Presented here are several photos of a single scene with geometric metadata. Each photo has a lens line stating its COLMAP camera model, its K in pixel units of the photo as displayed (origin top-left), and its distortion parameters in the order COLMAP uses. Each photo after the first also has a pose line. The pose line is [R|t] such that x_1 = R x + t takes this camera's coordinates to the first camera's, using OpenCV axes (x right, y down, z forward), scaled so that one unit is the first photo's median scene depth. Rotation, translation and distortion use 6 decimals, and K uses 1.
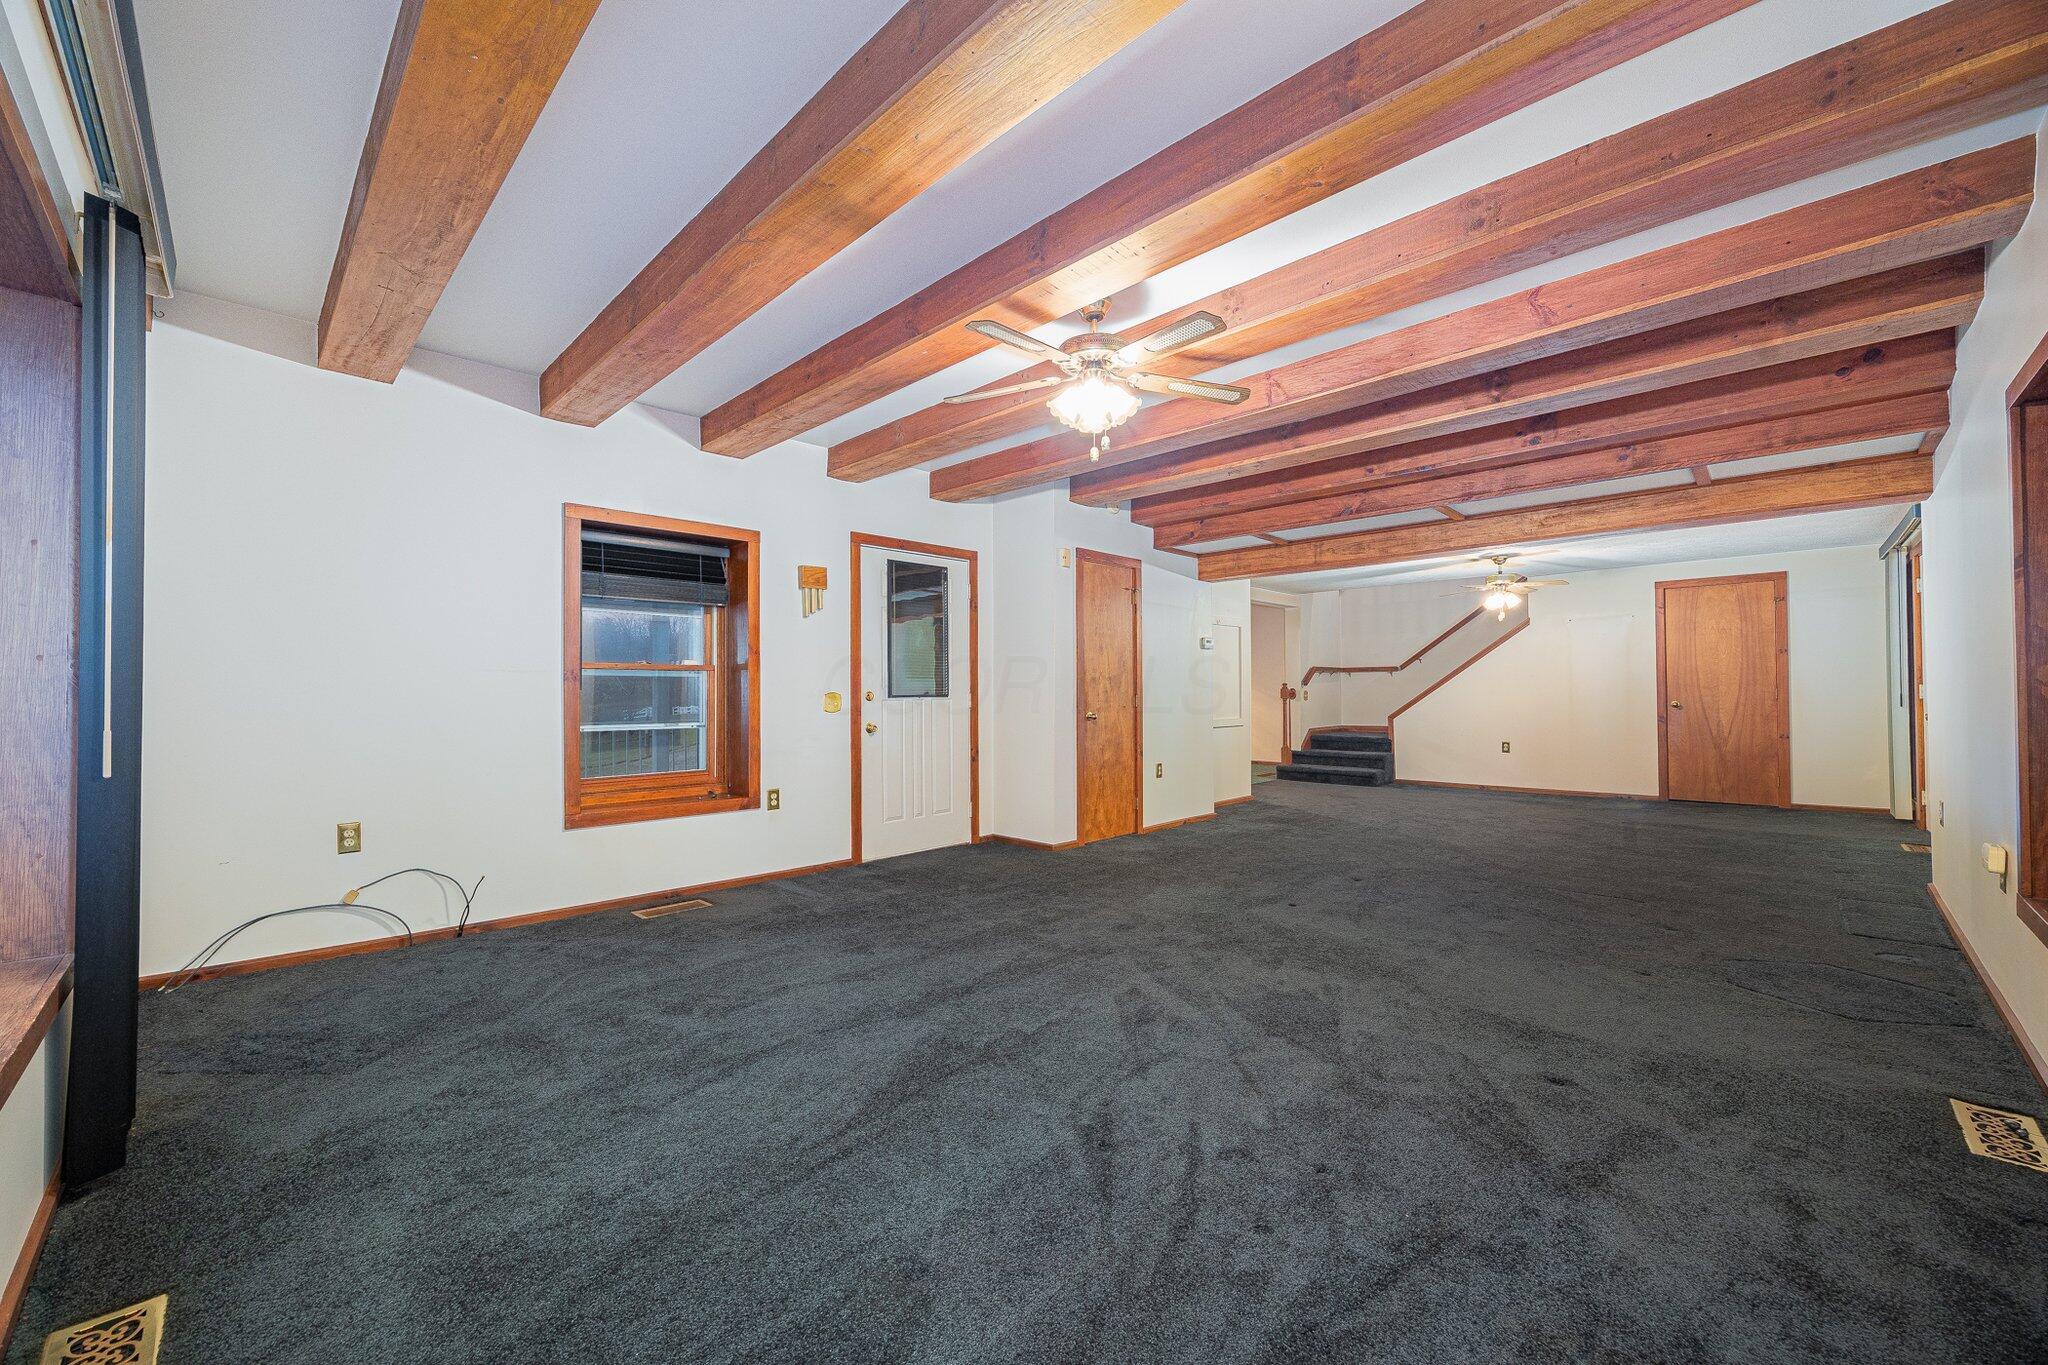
lens RADIAL K [[772.9, 0, 1024.9], [0, 772.9, 676.5], [0, 0, 1]] dist [-0.000686, 0.000204]
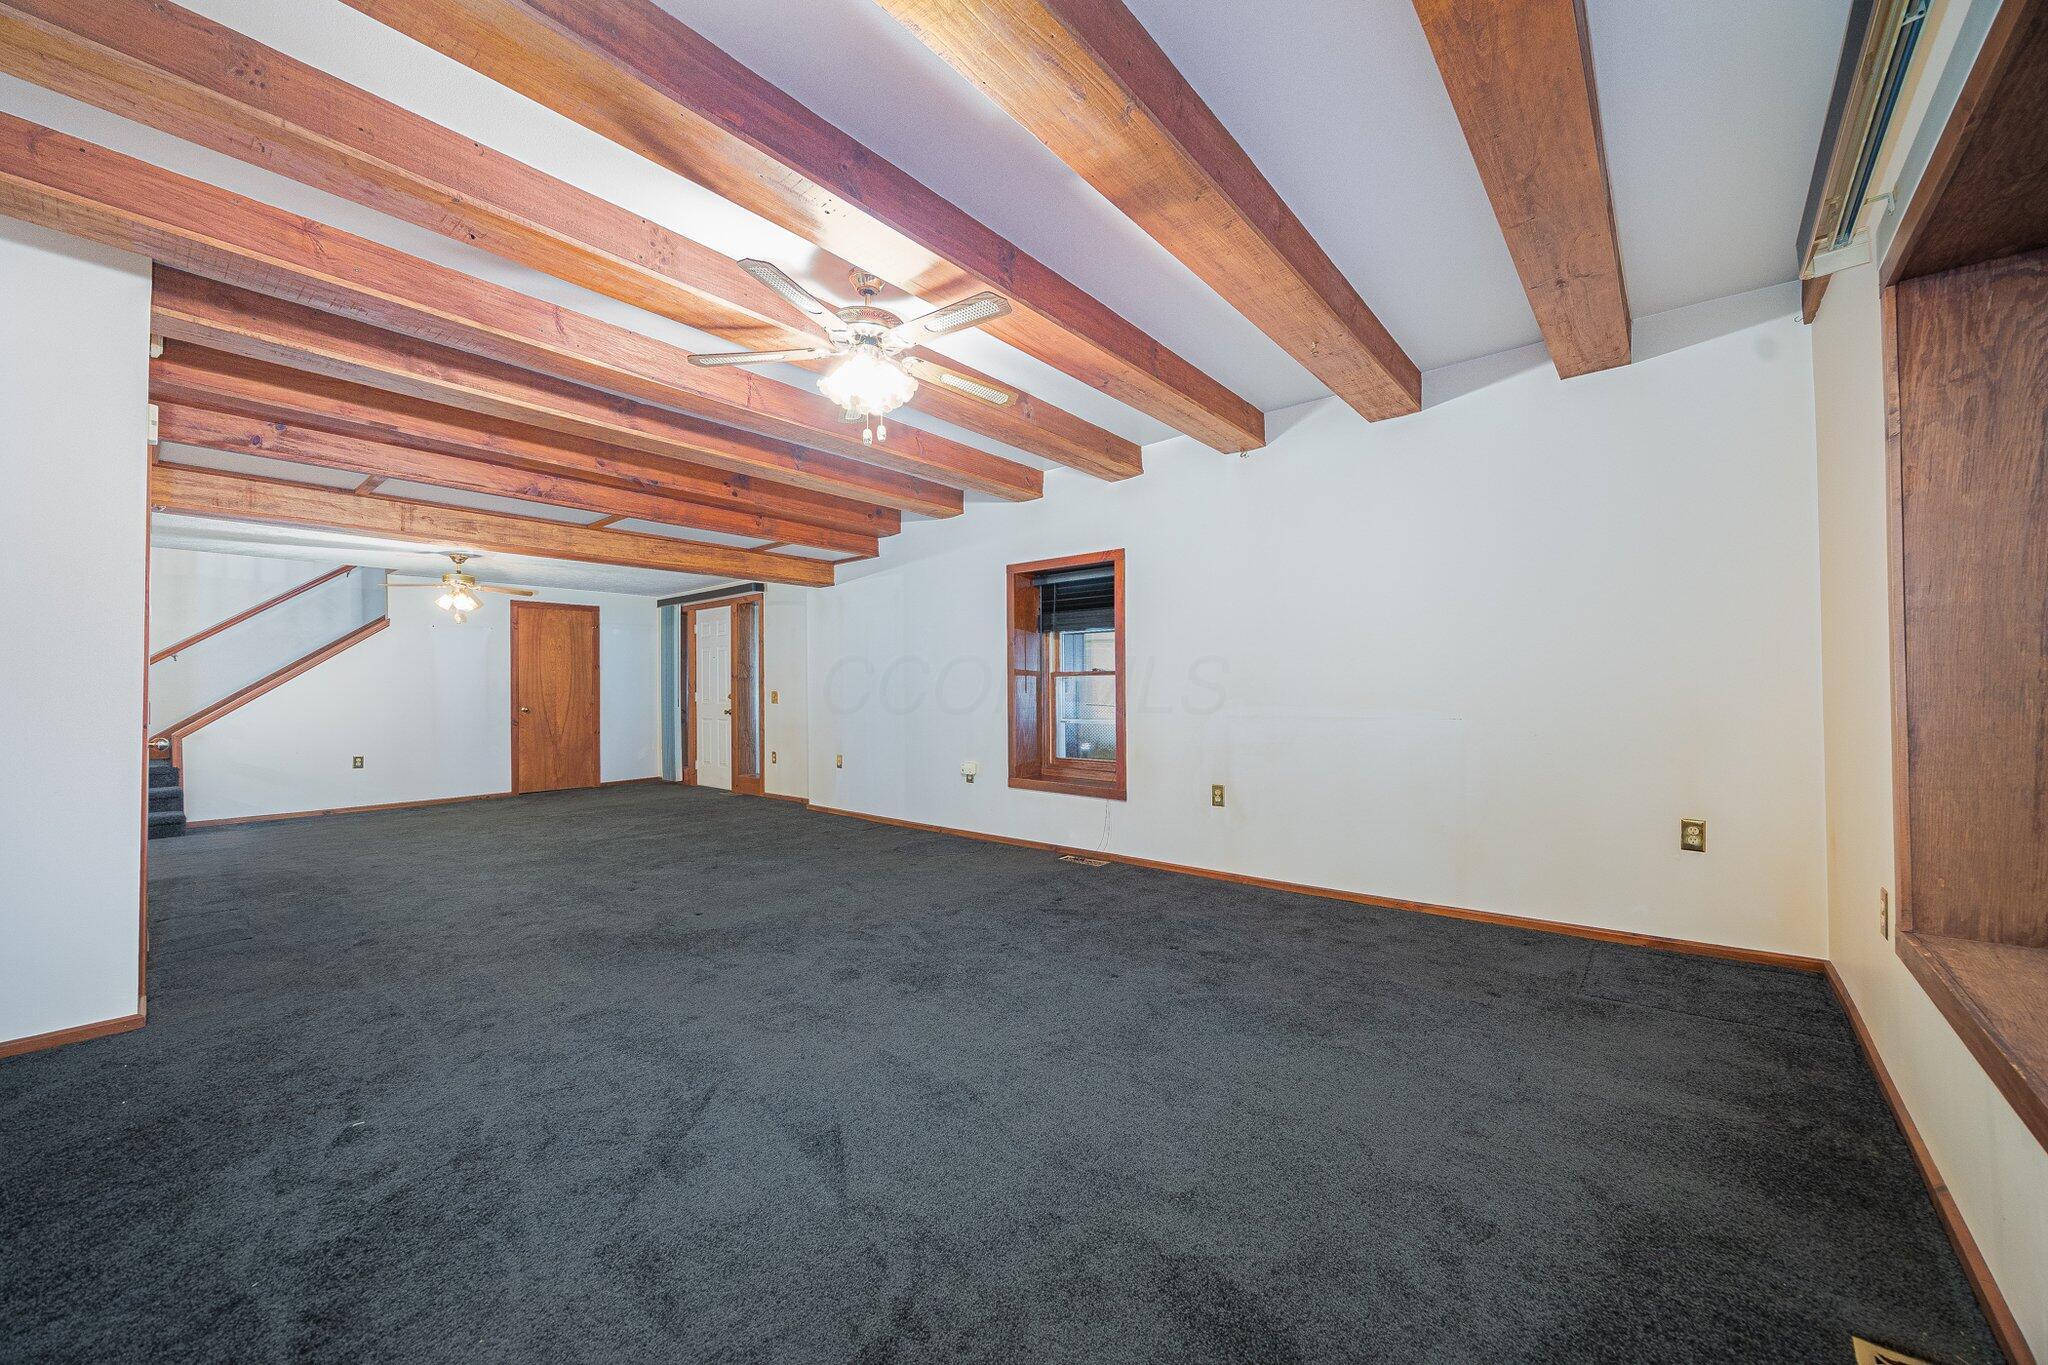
lens RADIAL K [[772.9, 0, 1013.2], [0, 772.9, 688.9], [0, 0, 1]] dist [-0.000686, 0.000204]
pose [[-0.050121, 0.011346, 0.998679, -0.360722], [-0.012290, 0.999853, -0.011976, 0.011493], [-0.998668, -0.012874, -0.049975, 0.366844]]
